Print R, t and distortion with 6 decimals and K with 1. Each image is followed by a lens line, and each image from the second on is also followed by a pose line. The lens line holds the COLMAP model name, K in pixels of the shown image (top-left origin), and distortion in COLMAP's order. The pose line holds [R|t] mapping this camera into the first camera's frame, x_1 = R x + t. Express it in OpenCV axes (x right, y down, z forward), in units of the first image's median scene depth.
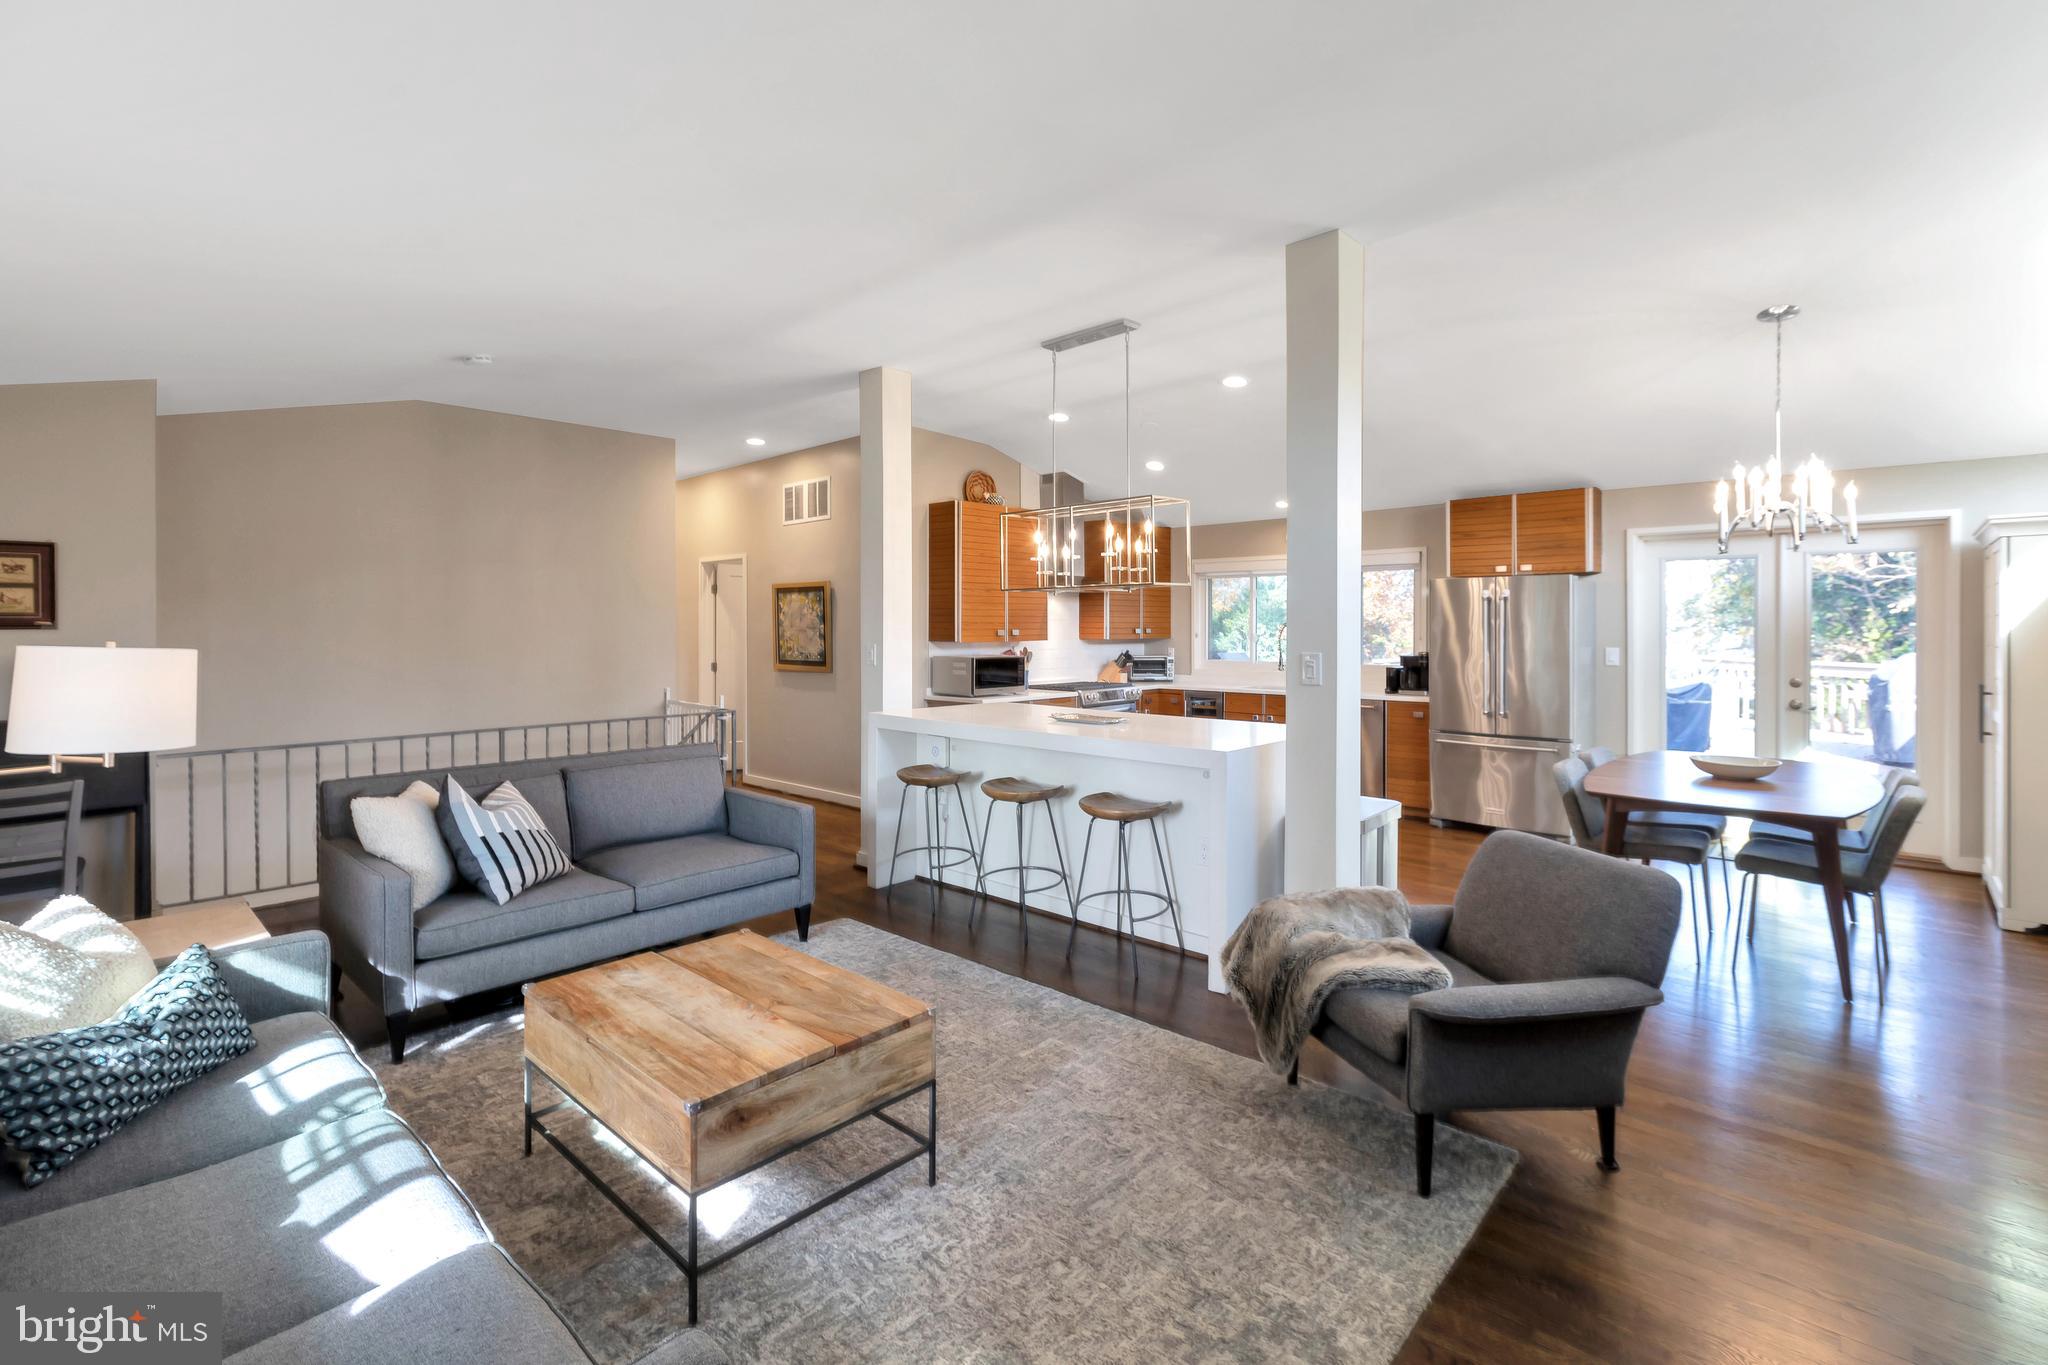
lens RADIAL K [[943.6, 0, 1028.4], [0, 943.6, 622.3], [0, 0, 1]] dist [0.000460, -0.000233]
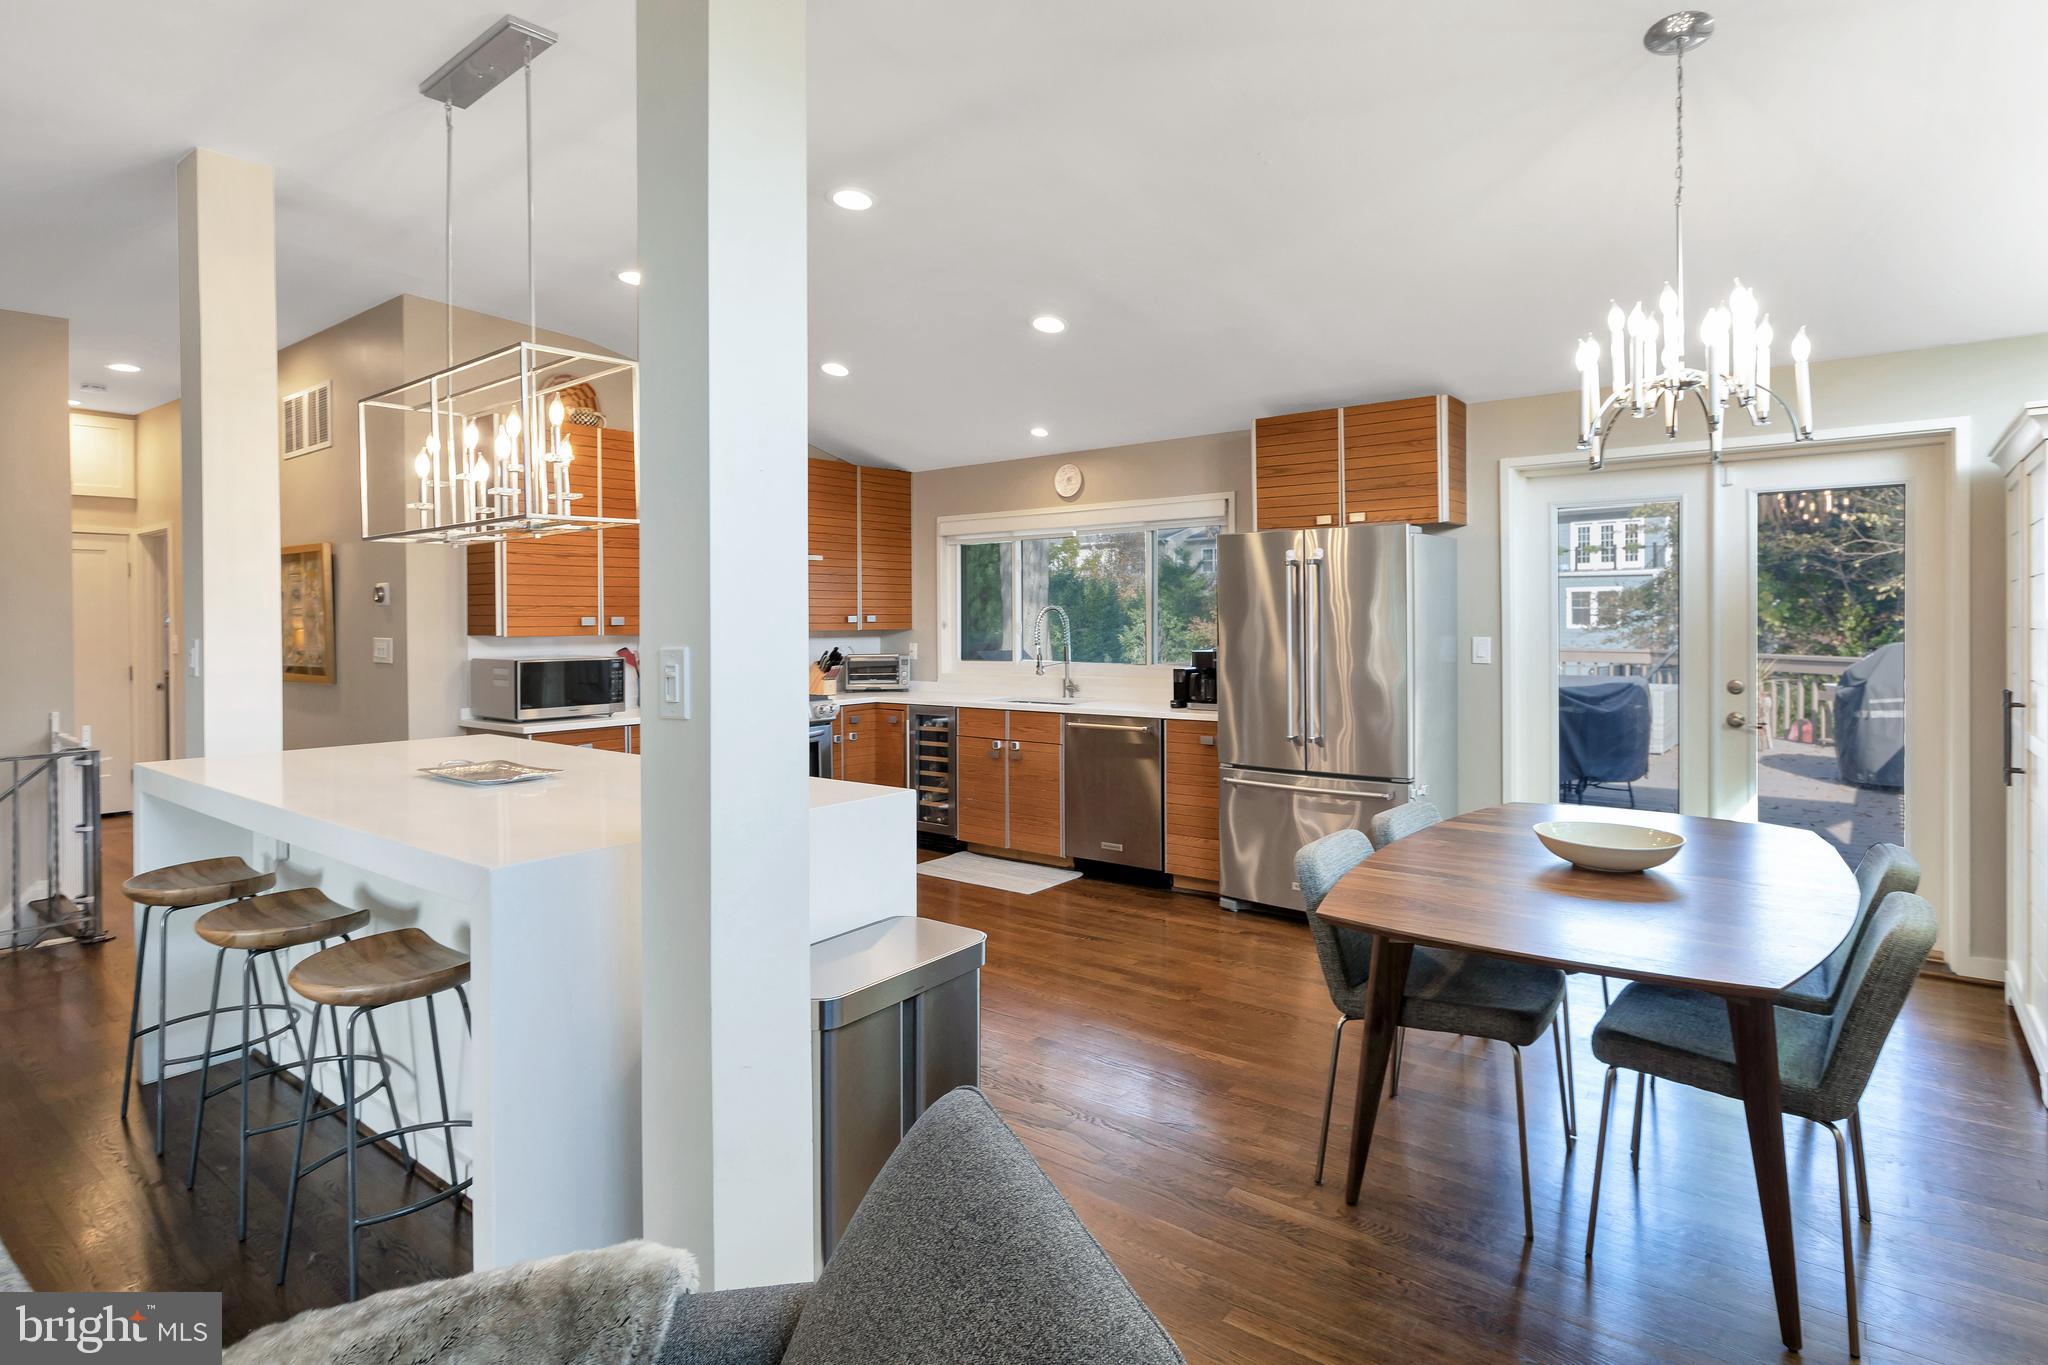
lens RADIAL K [[1089.1, 0, 1021.9], [0, 1089.1, 618.7], [0, 0, 1]] dist [-0.003079, -0.000109]
pose [[0.996852, -0.006230, 0.079034, 0.229481], [0.006056, 0.999979, 0.002431, 0.010007], [-0.079047, -0.001945, 0.996869, 0.252114]]
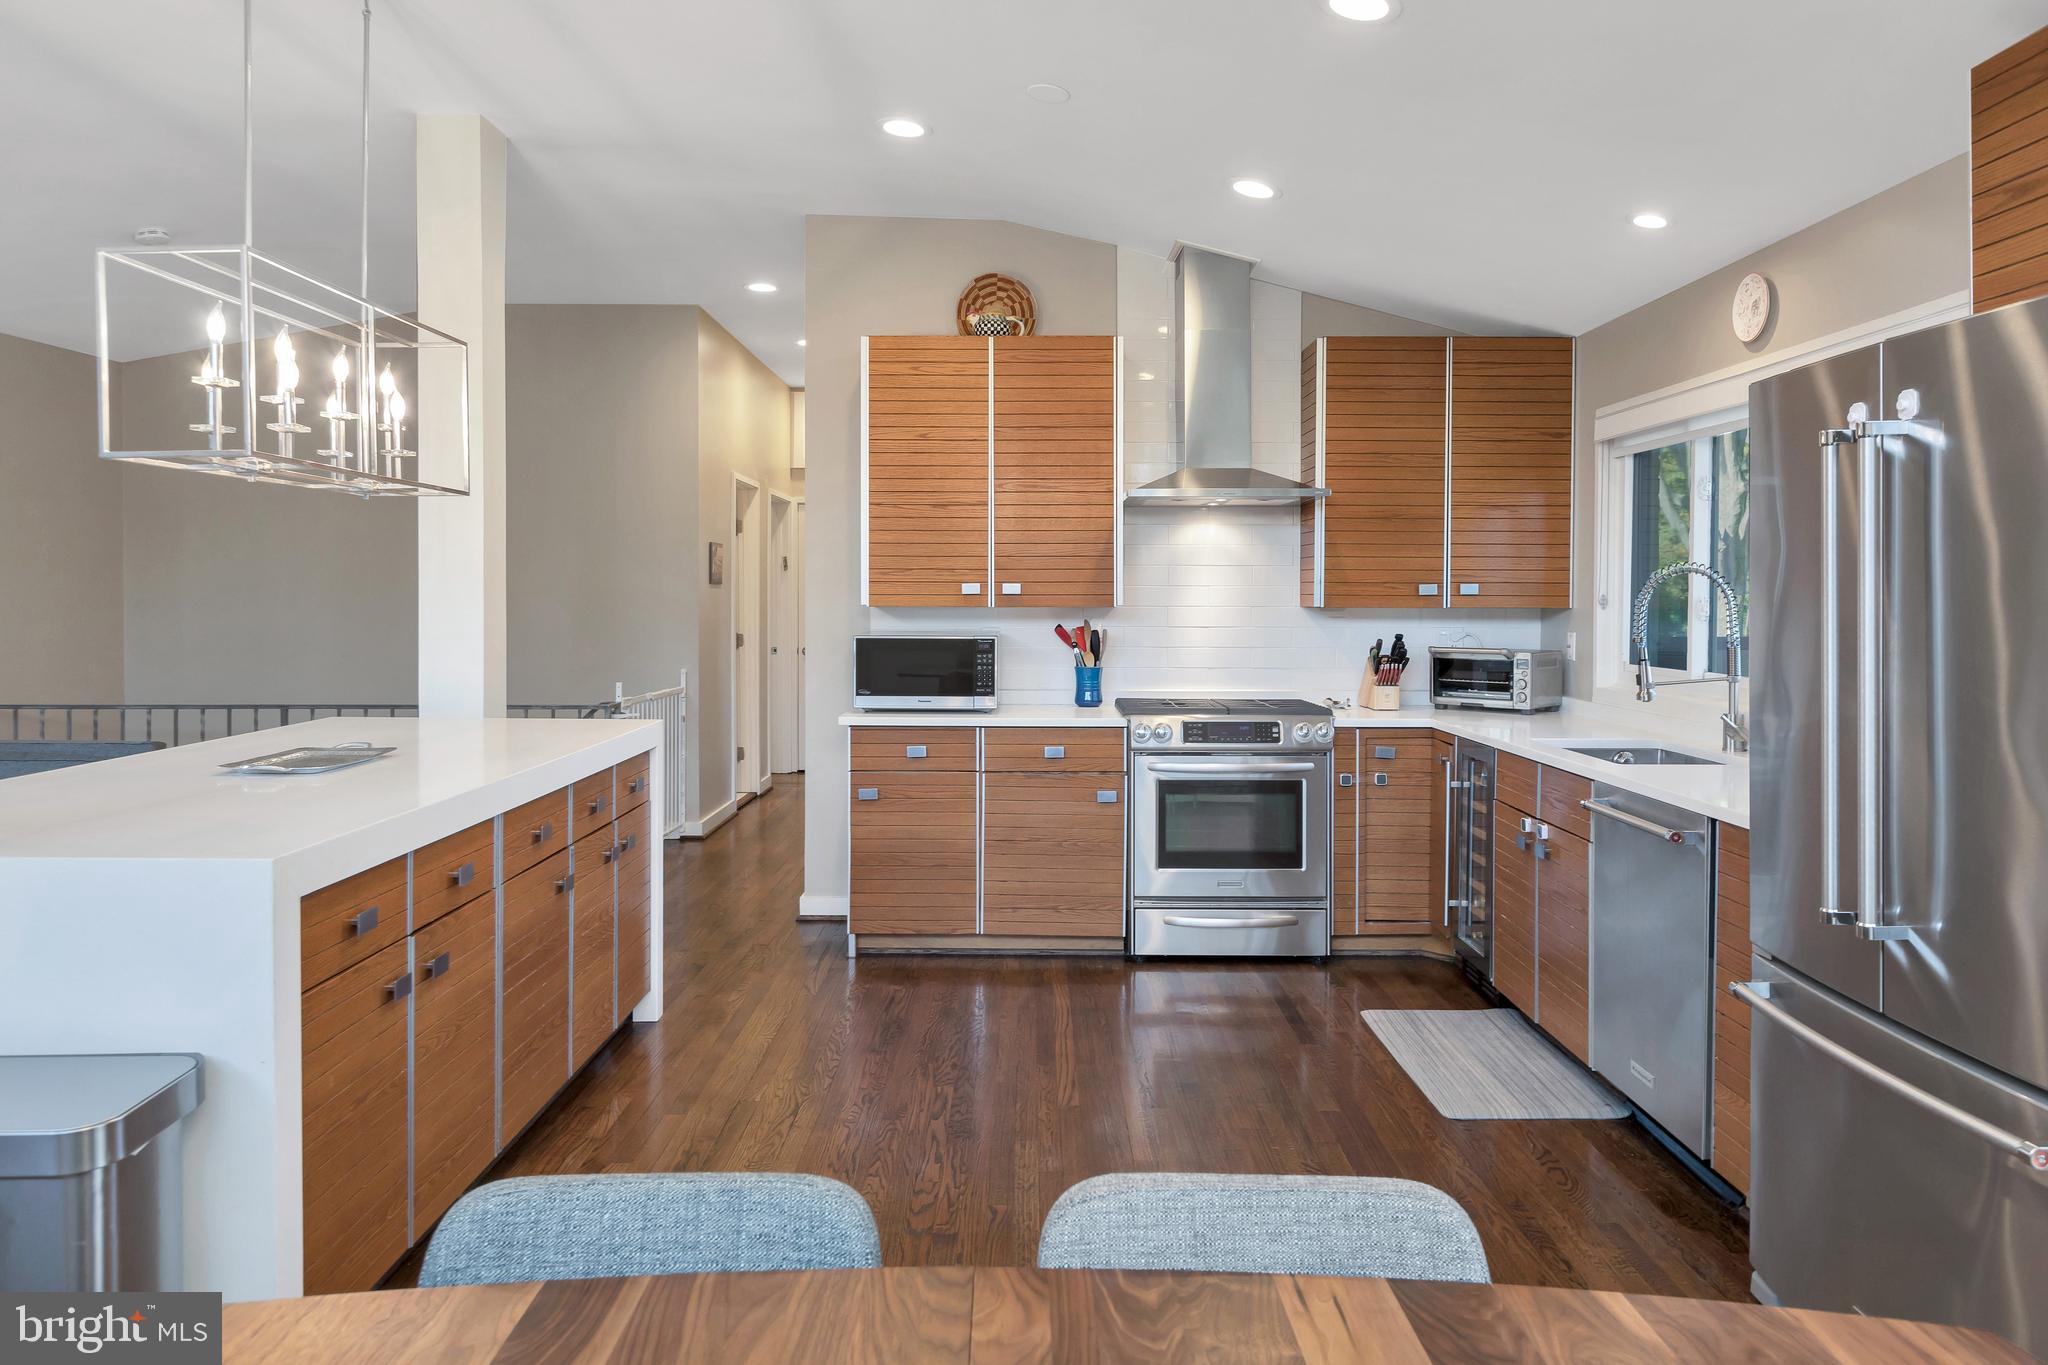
lens RADIAL K [[1360.1, 0, 1027.9], [0, 1360.1, 618.1], [0, 0, 1]] dist [0.002244, -0.002052]
pose [[0.685255, 0.017818, -0.728086, 0.571120], [-0.001056, 0.999724, 0.023473, 0.010338], [0.728303, -0.015316, 0.685084, 0.580230]]
